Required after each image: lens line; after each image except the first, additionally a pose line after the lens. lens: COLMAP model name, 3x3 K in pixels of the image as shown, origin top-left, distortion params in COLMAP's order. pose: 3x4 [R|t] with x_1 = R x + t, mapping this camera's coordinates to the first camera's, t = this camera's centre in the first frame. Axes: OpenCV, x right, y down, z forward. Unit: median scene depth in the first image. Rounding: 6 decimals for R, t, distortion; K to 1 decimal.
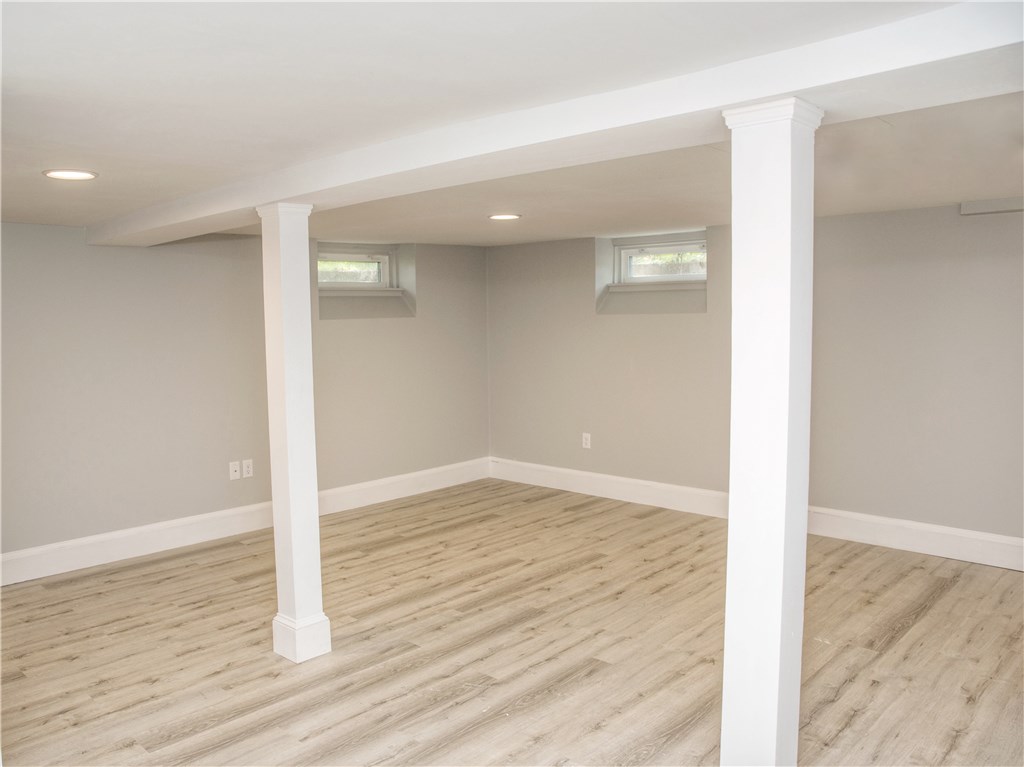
lens RADIAL K [[789.1, 0, 512.0], [0, 789.1, 383.5], [0, 0, 1]] dist [0.052609, 0.001036]
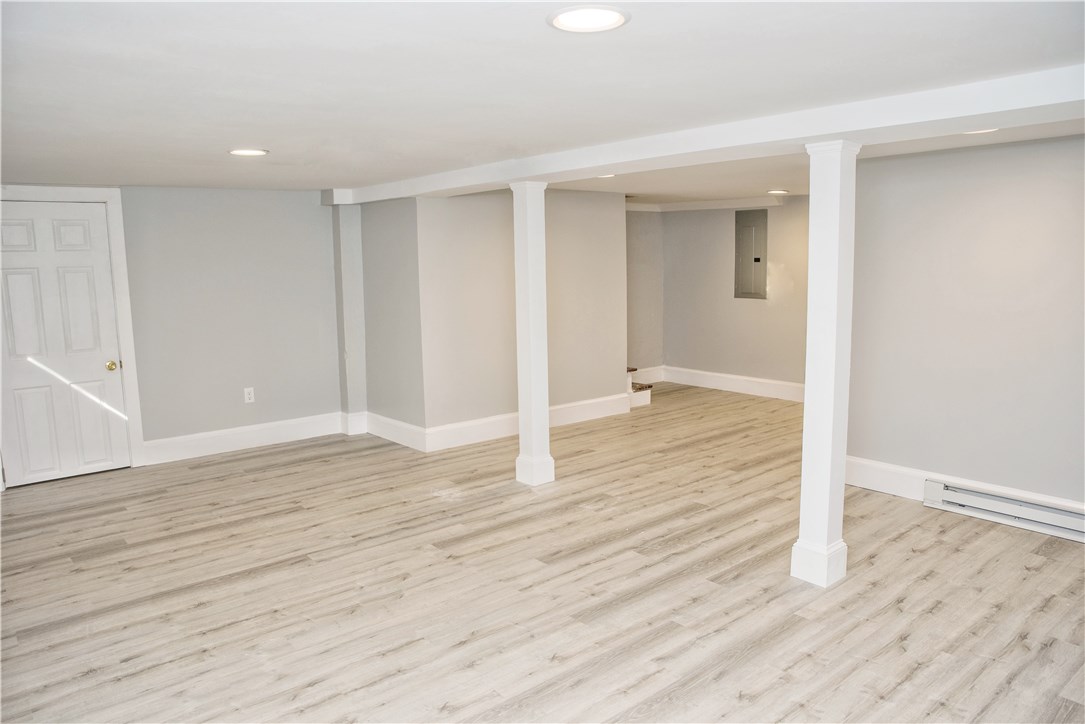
lens RADIAL K [[742.1, 0, 542.5], [0, 742.1, 362.0], [0, 0, 1]] dist [0.001502, 0.004857]
pose [[-0.987065, 0.005965, 0.160208, -0.058918], [0.043325, 0.972051, 0.230736, -0.169767], [-0.154354, 0.234693, -0.959737, 1.826909]]
